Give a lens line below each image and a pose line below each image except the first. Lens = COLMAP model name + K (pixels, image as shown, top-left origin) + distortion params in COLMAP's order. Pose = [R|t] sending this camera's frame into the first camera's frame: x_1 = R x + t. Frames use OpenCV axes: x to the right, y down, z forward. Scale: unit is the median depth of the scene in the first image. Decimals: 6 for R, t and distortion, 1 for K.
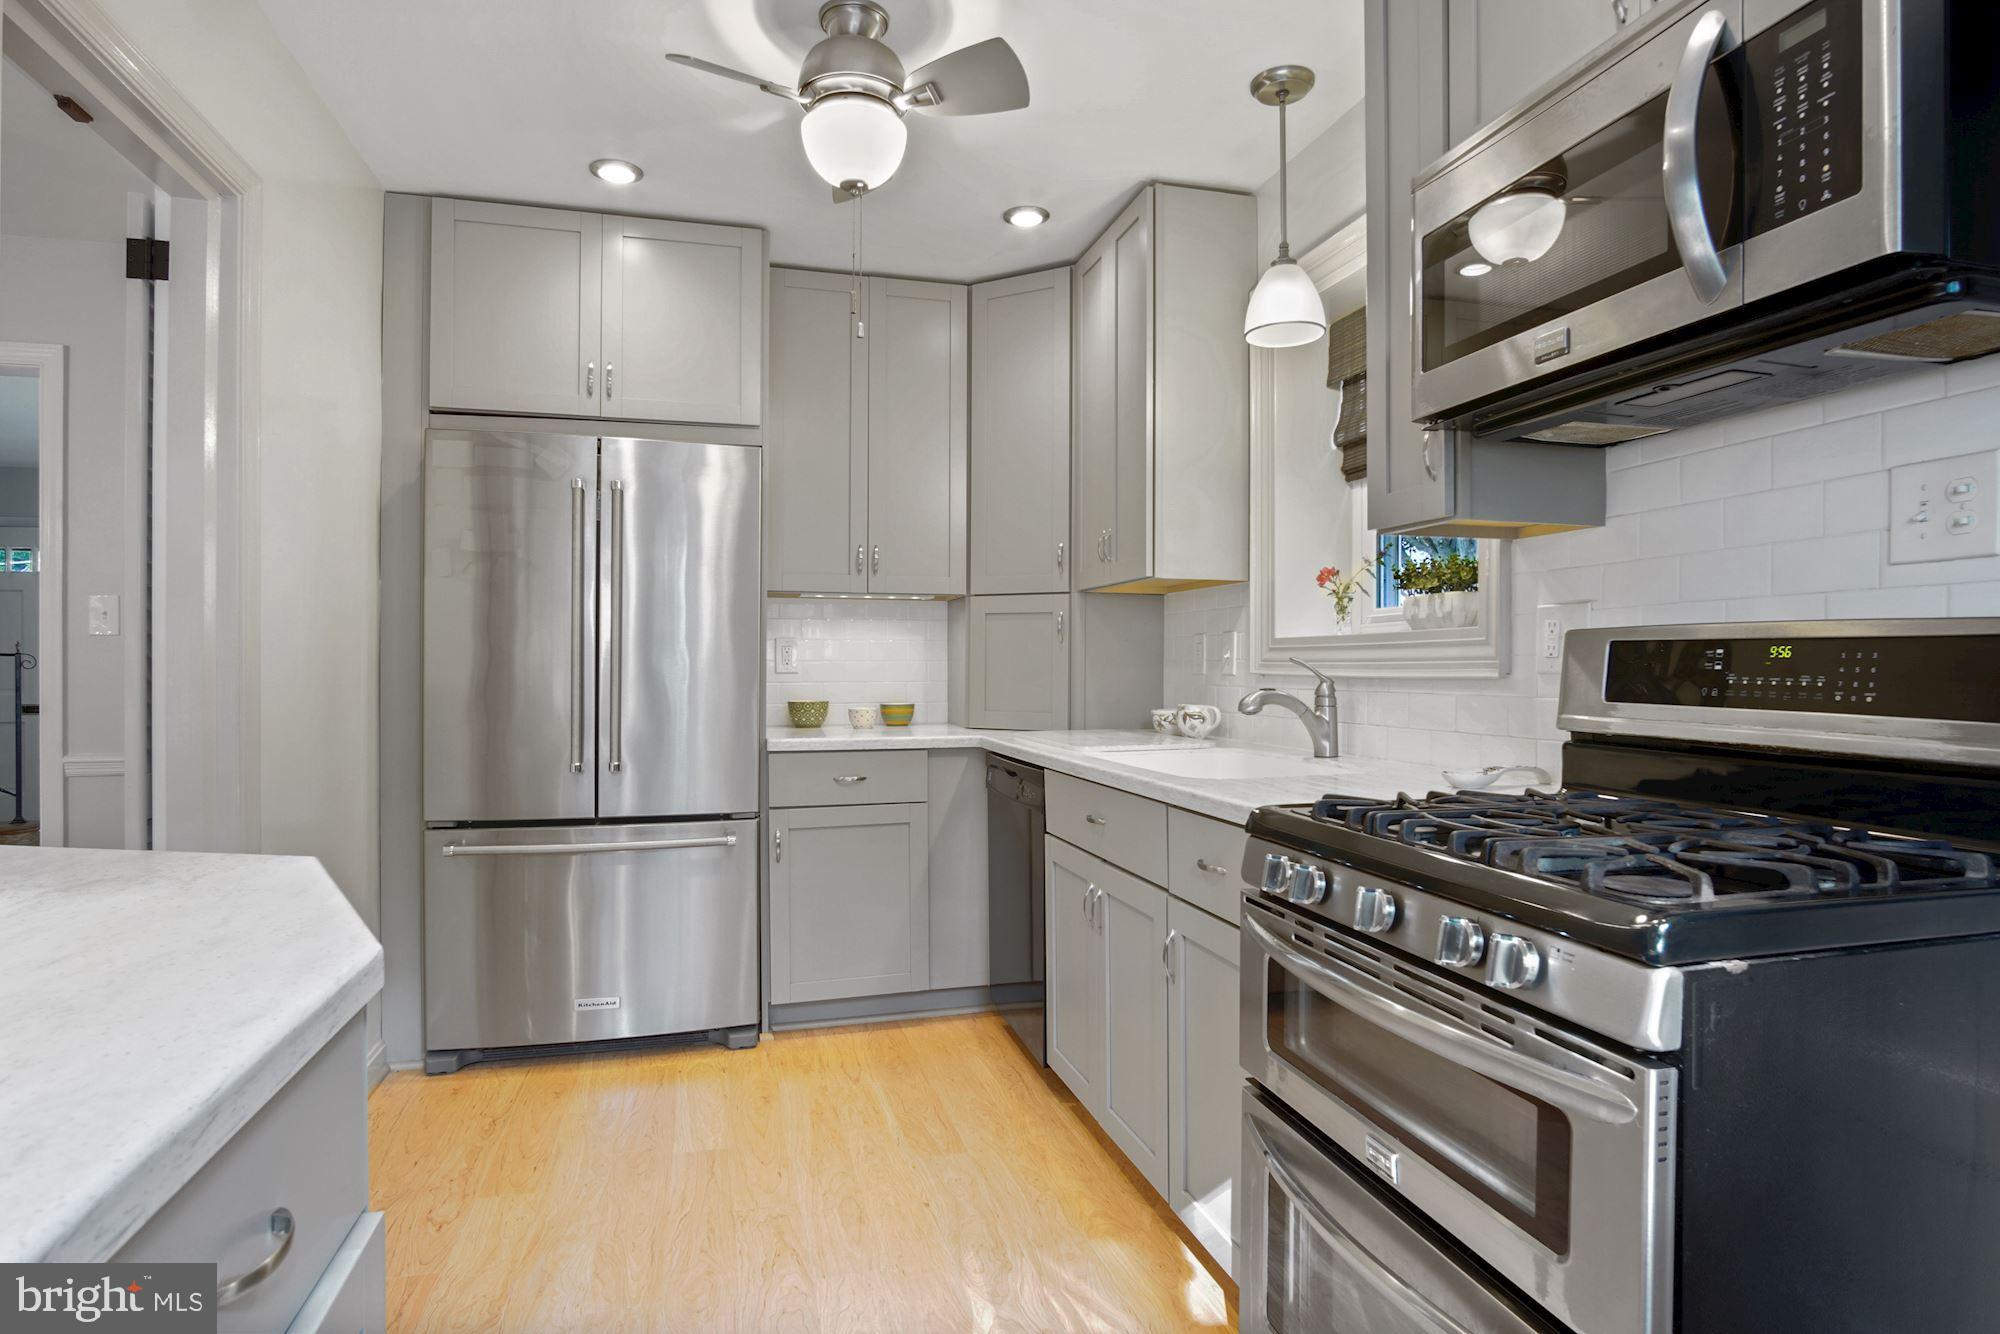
lens RADIAL K [[1077.8, 0, 1001.1], [0, 1077.8, 674.3], [0, 0, 1]] dist [-0.025271, 0.001661]
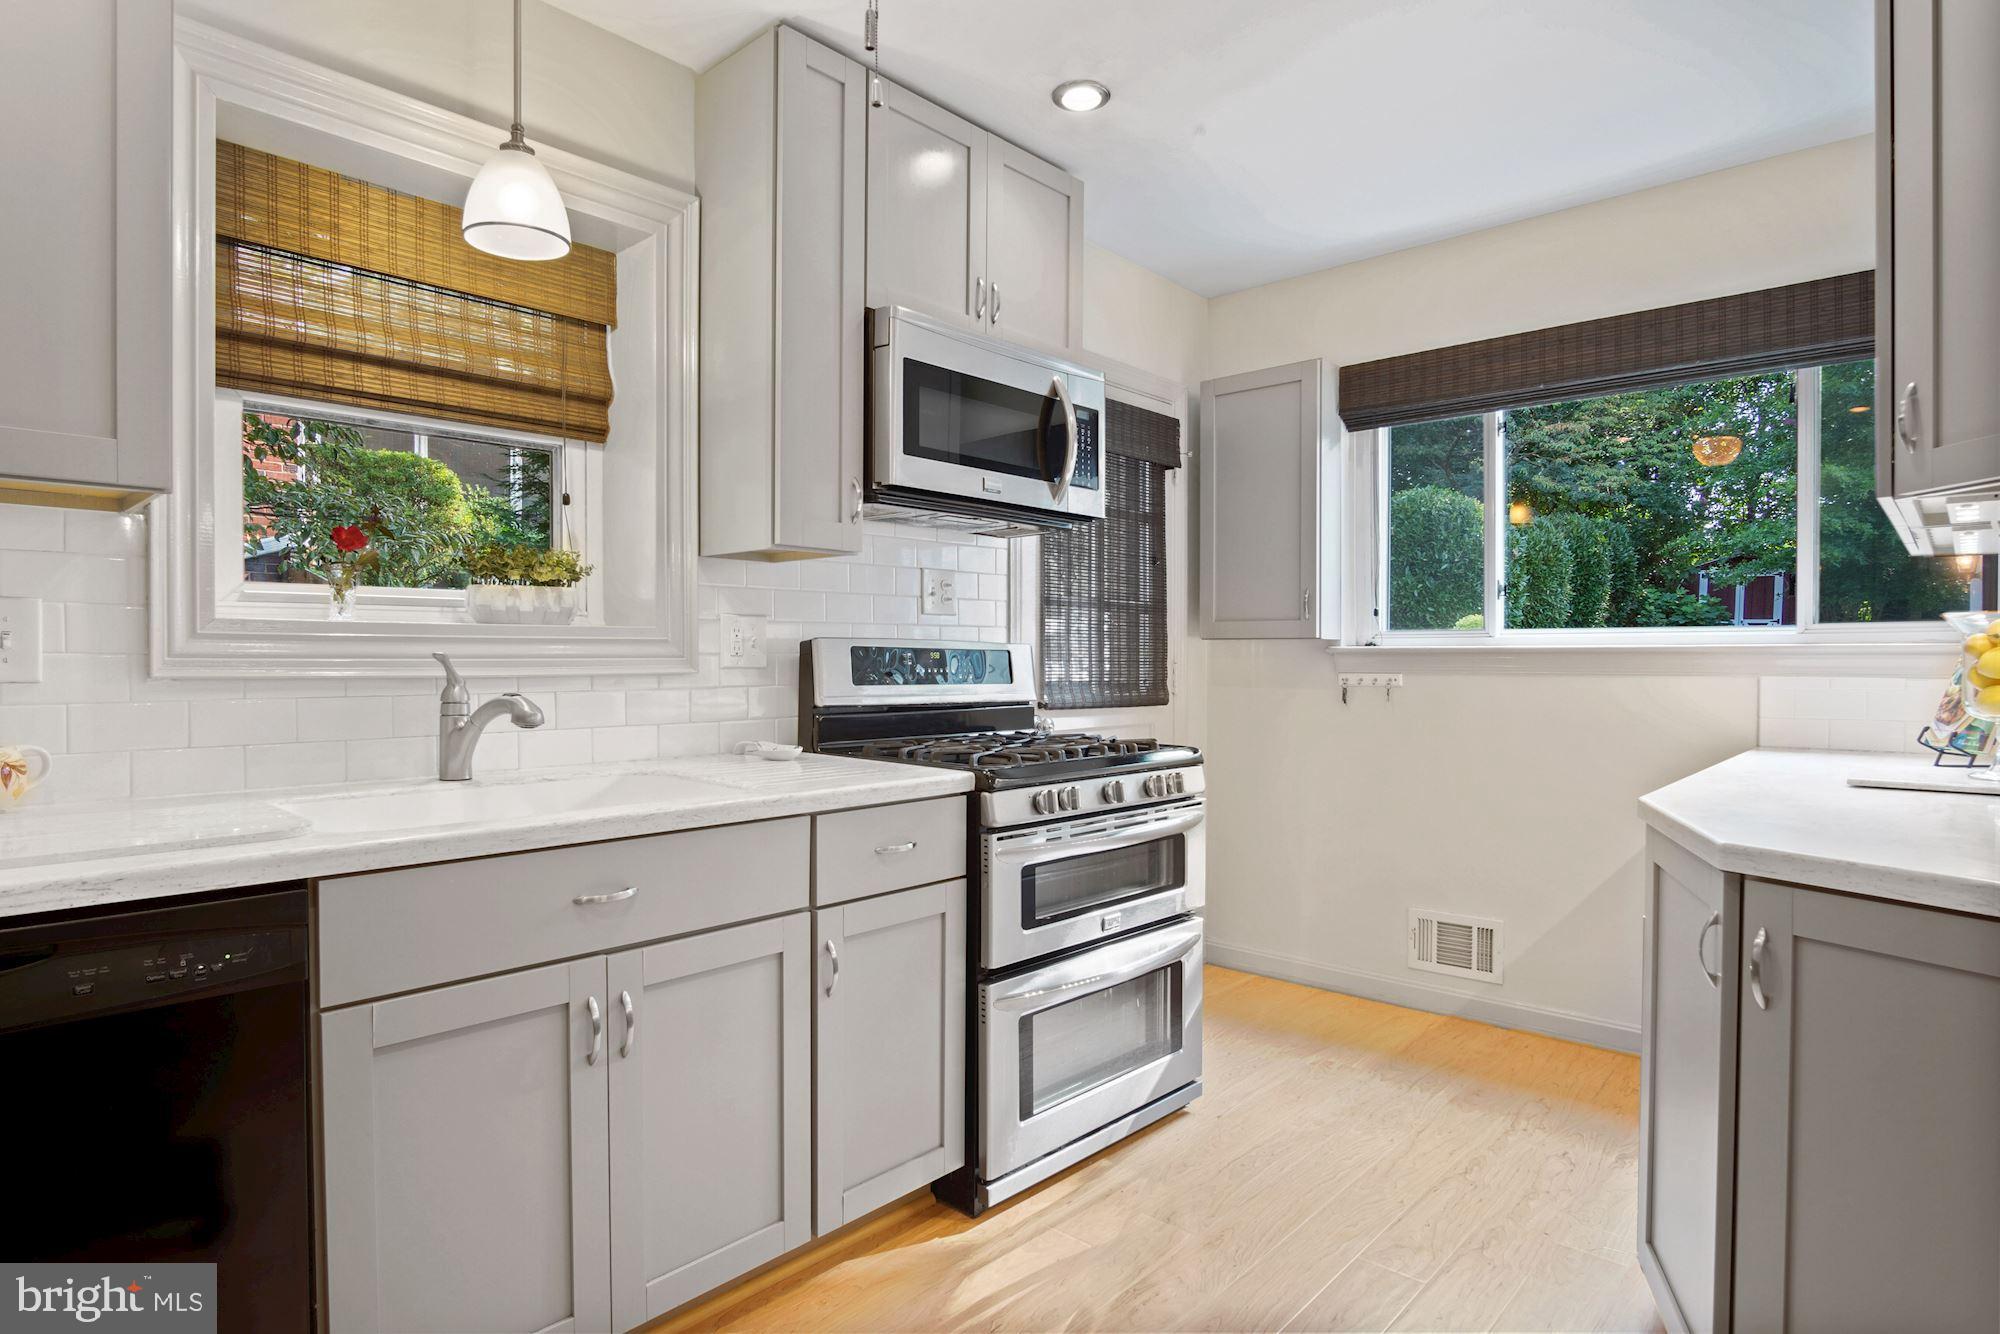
lens RADIAL K [[1077.8, 0, 1001.1], [0, 1077.8, 674.3], [0, 0, 1]] dist [-0.025271, 0.001661]
pose [[-0.538561, -0.015192, 0.842450, -0.377714], [0.004289, 0.999775, 0.020771, -0.009752], [-0.842576, 0.014799, -0.538374, 0.726181]]
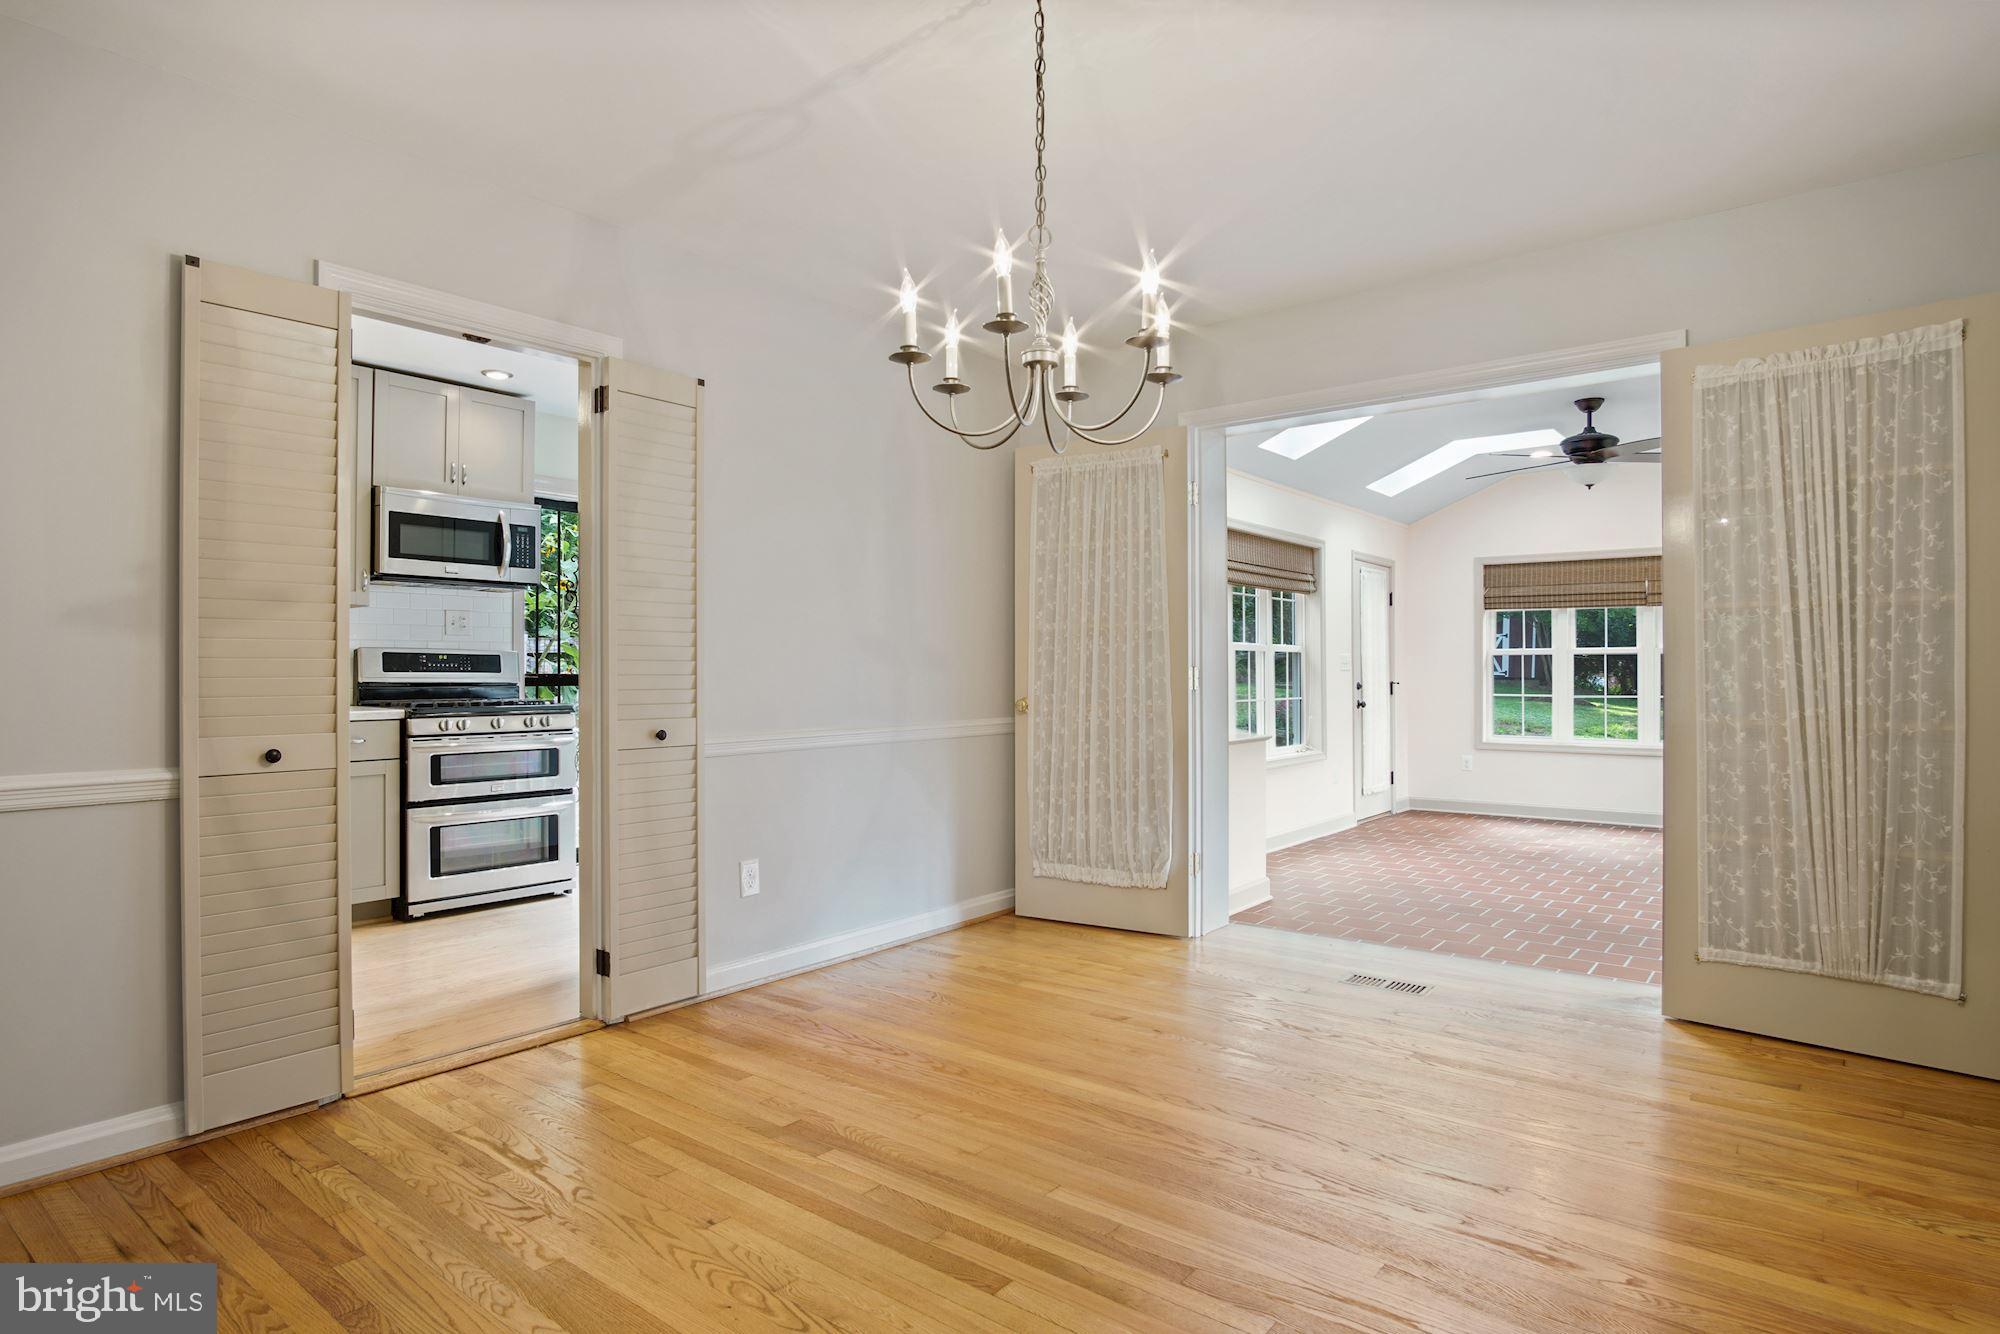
lens RADIAL K [[1077.8, 0, 1001.1], [0, 1077.8, 674.3], [0, 0, 1]] dist [-0.025271, 0.001661]
pose [[-0.596876, -0.003356, 0.802326, -1.263505], [0.007949, 0.999917, 0.010096, 0.006638], [-0.802294, 0.012404, -0.596800, 0.613136]]
